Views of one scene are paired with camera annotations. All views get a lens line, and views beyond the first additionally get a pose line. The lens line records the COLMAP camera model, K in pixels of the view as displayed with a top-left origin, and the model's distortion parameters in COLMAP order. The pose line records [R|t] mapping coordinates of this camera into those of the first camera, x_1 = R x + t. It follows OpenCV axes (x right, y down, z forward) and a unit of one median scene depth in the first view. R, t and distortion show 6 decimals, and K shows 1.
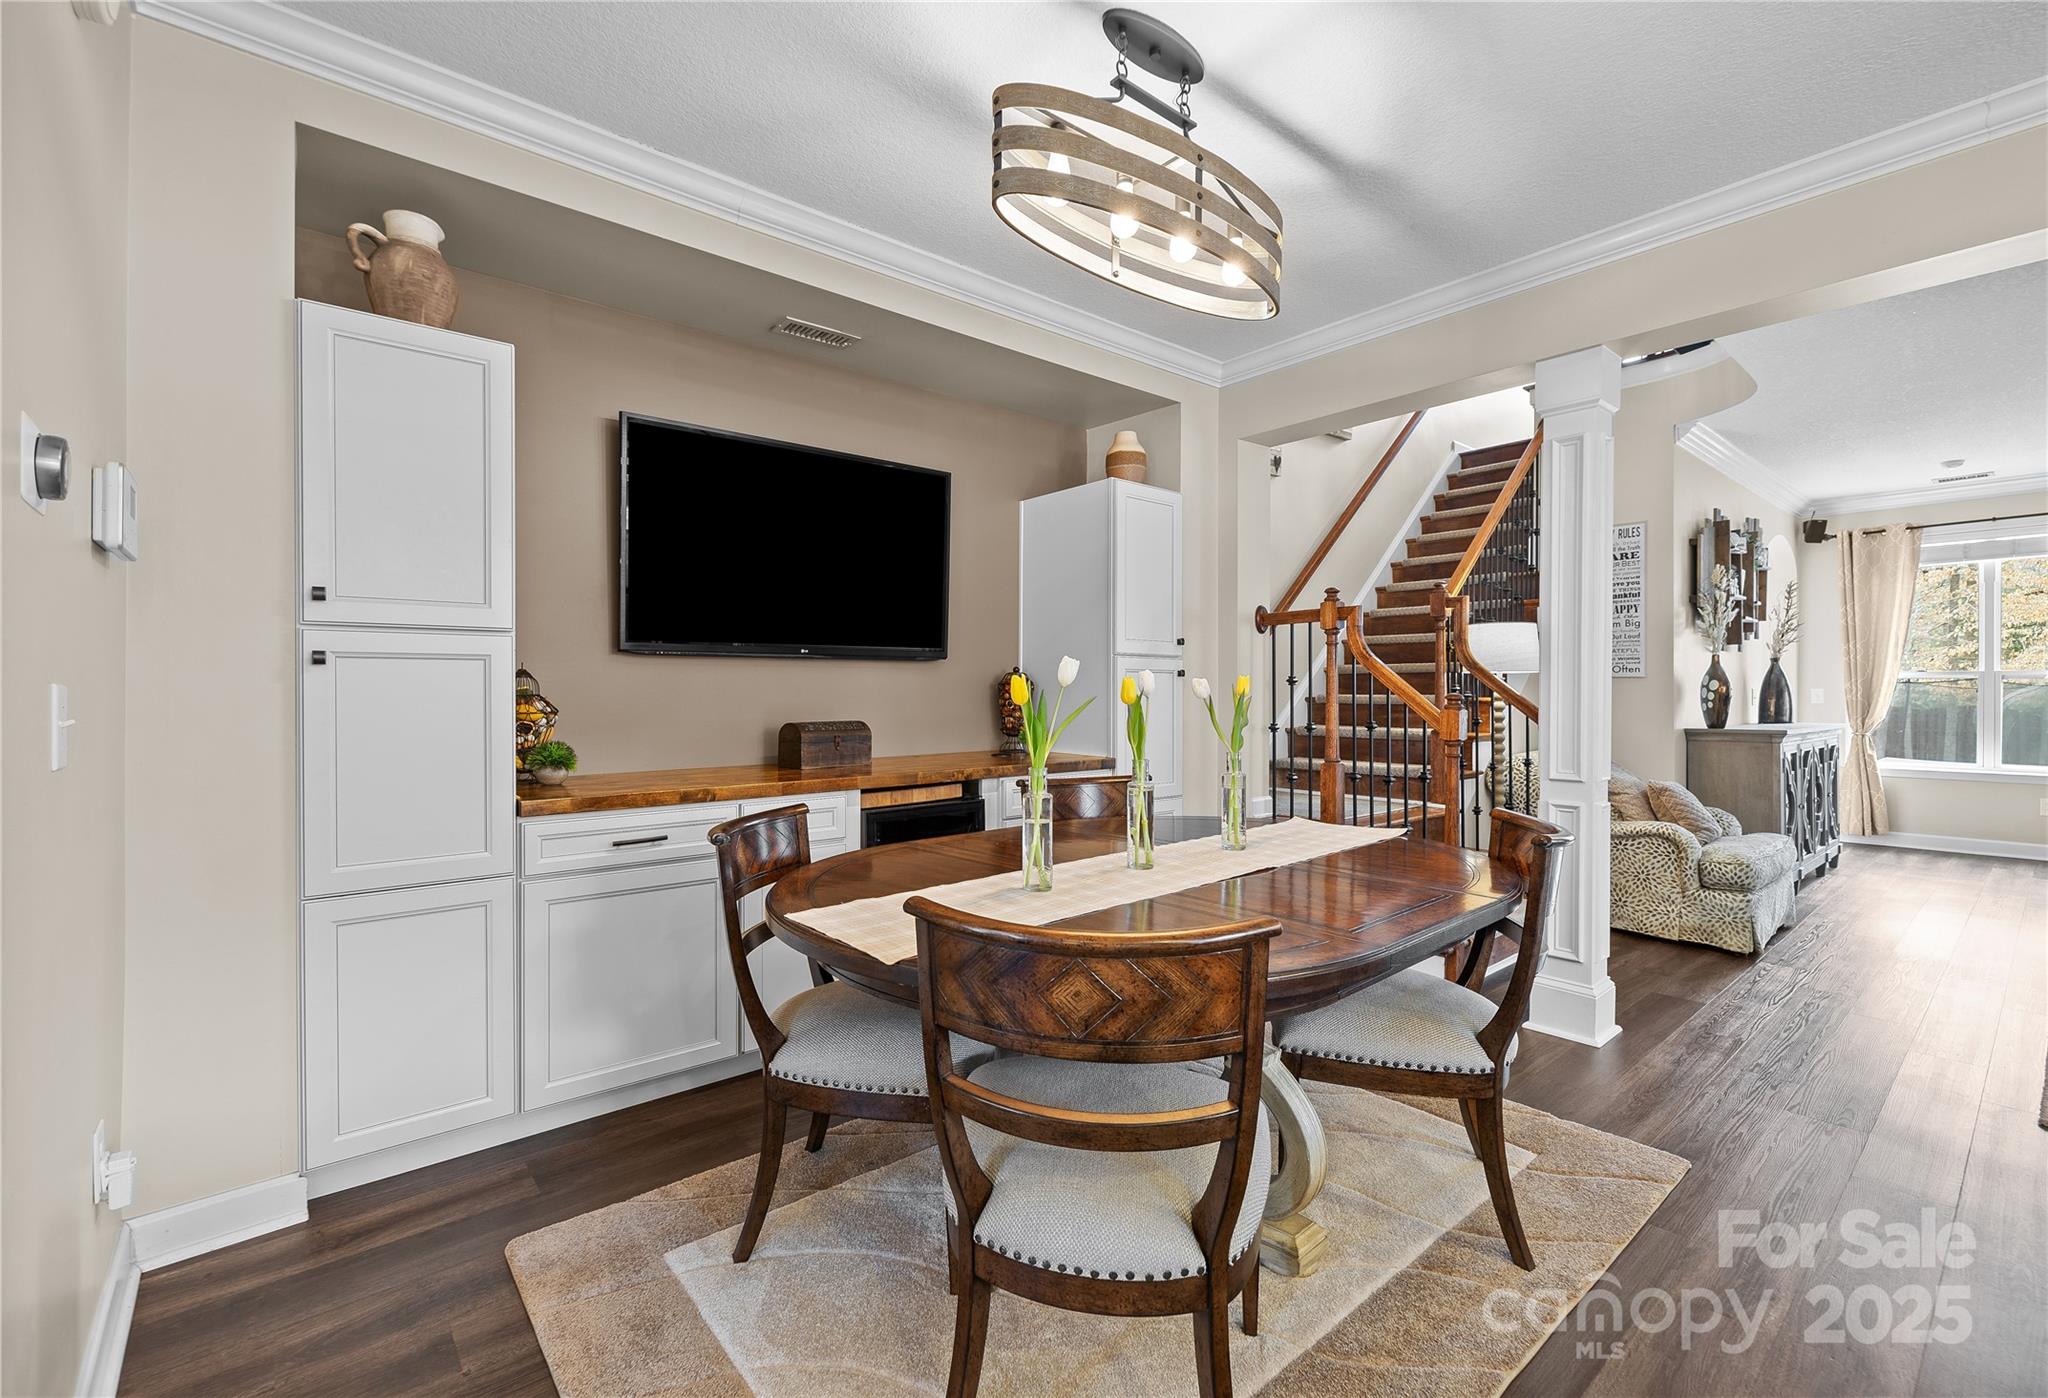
lens RADIAL K [[892.5, 0, 979.3], [0, 892.5, 700.5], [0, 0, 1]] dist [-0.000931, -0.000681]
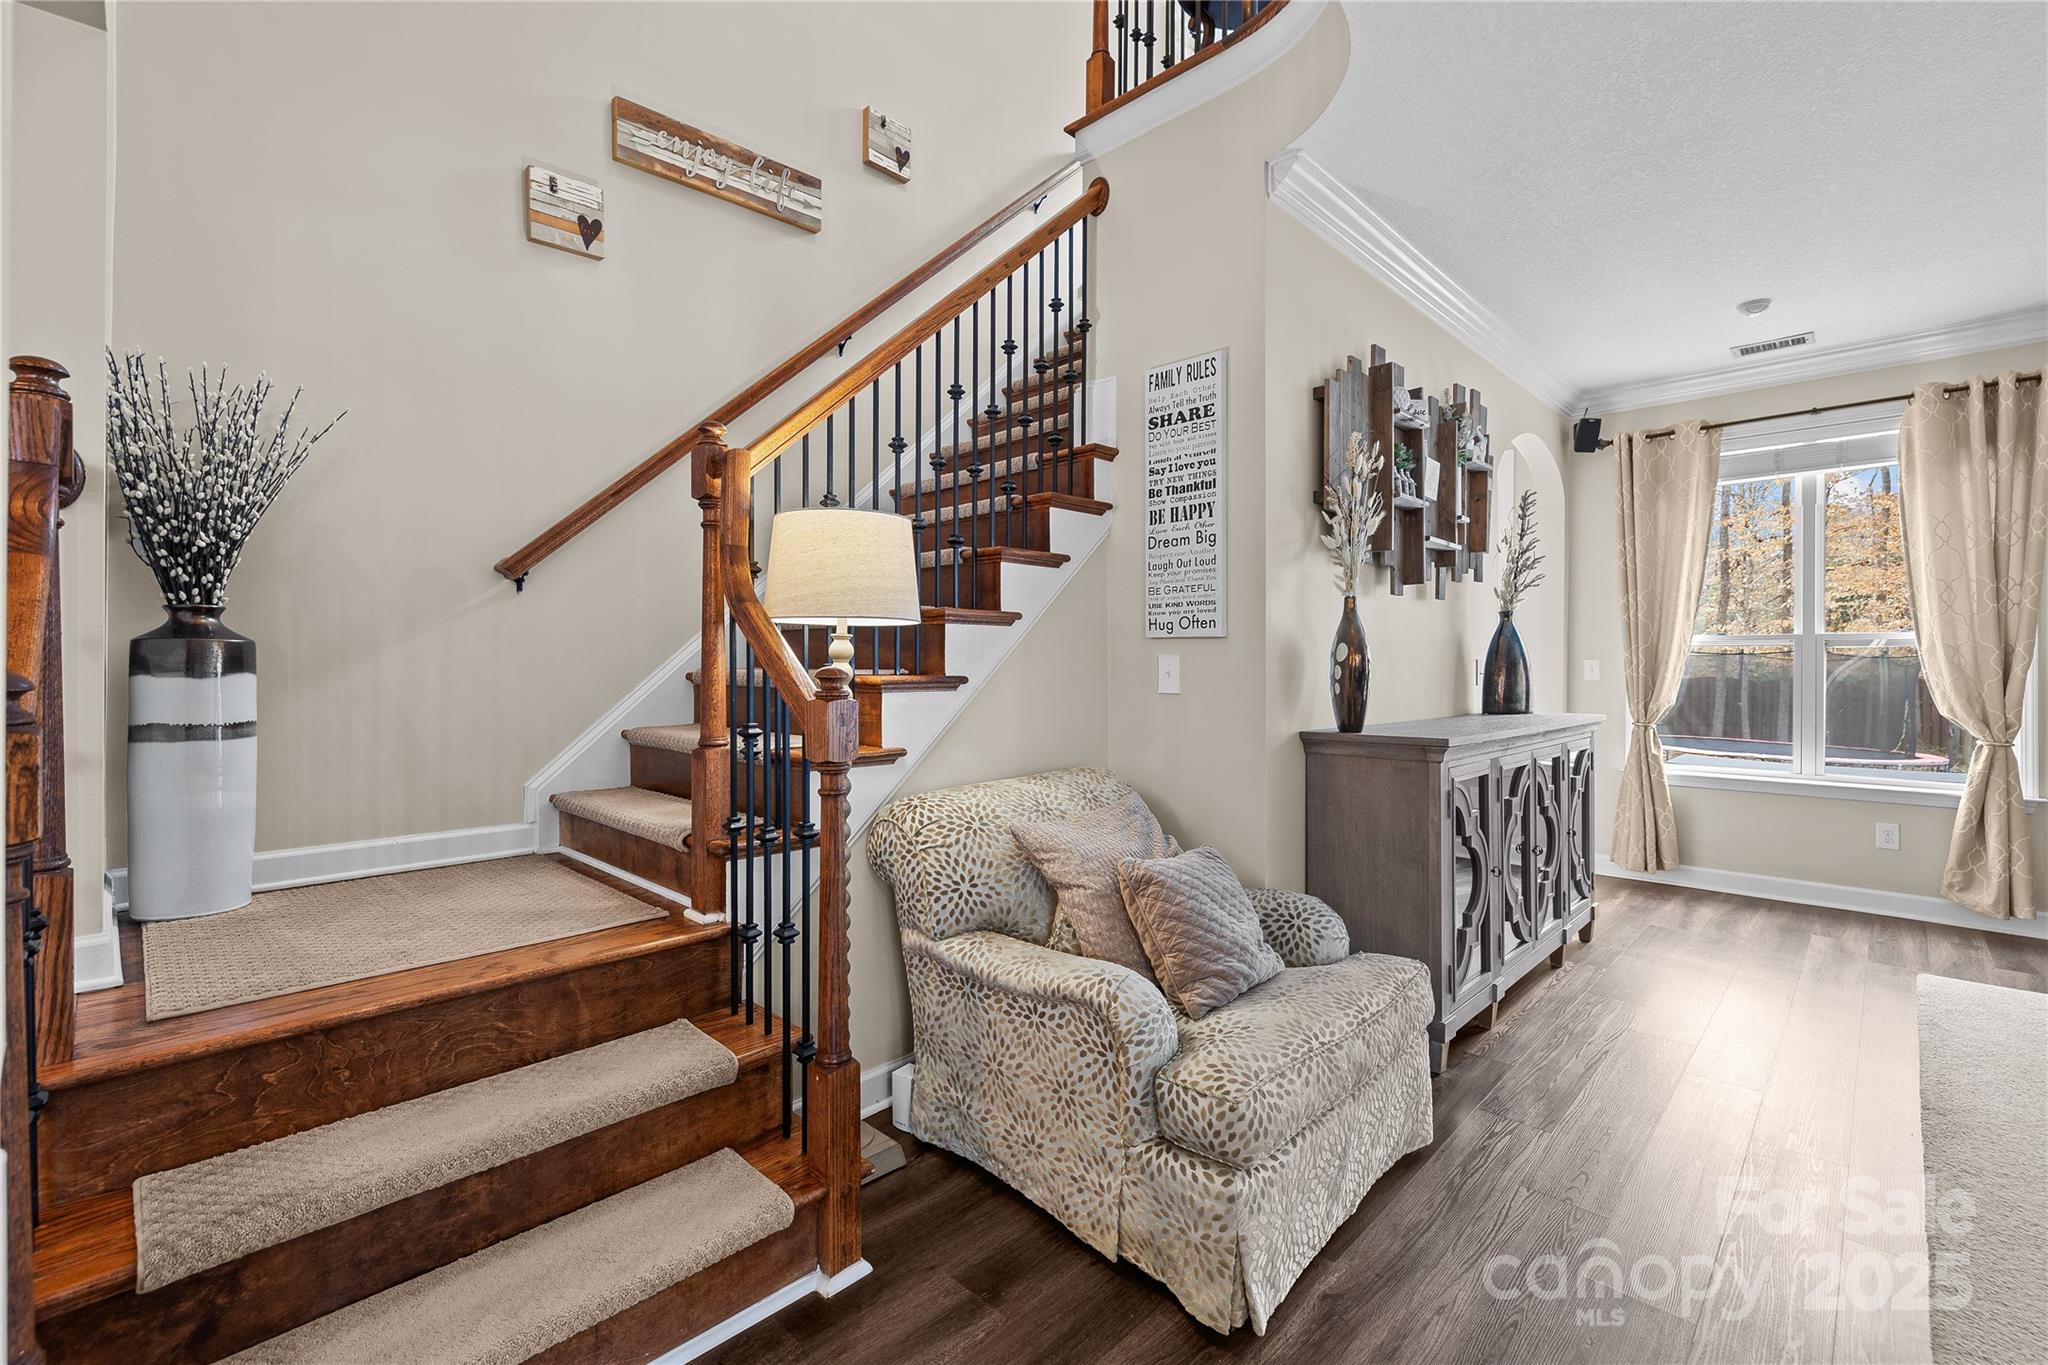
lens RADIAL K [[873.8, 0, 1020.4], [0, 873.8, 666.8], [0, 0, 1]] dist [-0.000501, -0.000388]
pose [[0.994467, 0.002818, 0.105013, 0.483061], [-0.002537, 0.999993, -0.002807, -0.005426], [-0.105021, 0.002525, 0.994467, 0.414872]]
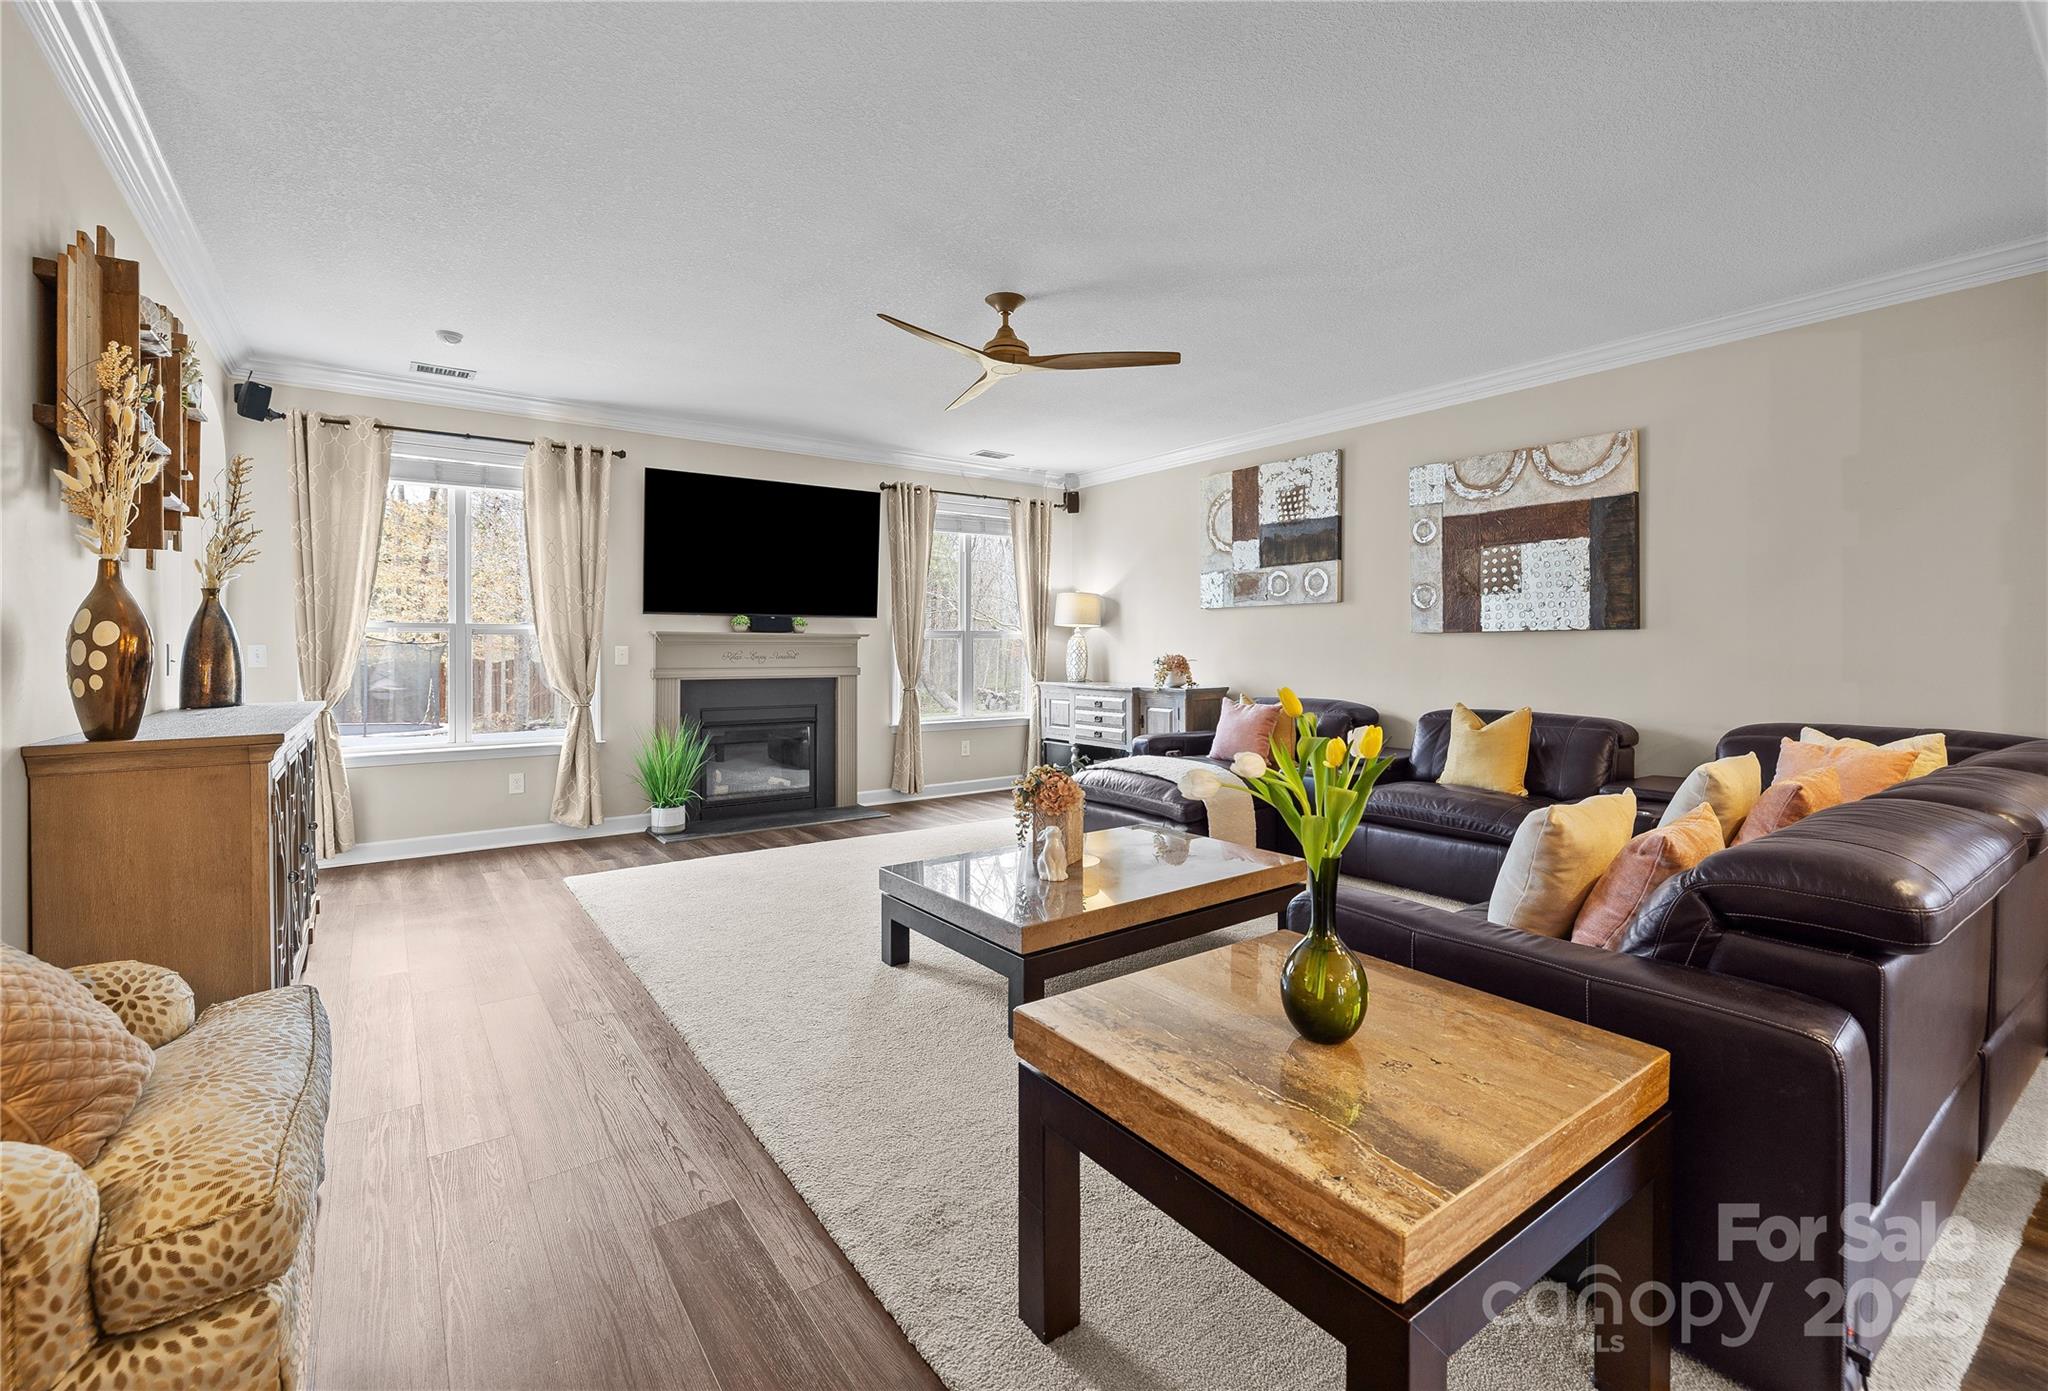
lens RADIAL K [[889.3, 0, 1009.3], [0, 889.3, 649.5], [0, 0, 1]] dist [-0.004155, 0.000273]
pose [[0.059153, 0.000639, 0.998249, 0.376863], [0.008797, 0.999961, -0.001161, -0.005094], [-0.998210, 0.008850, 0.059145, 0.478040]]
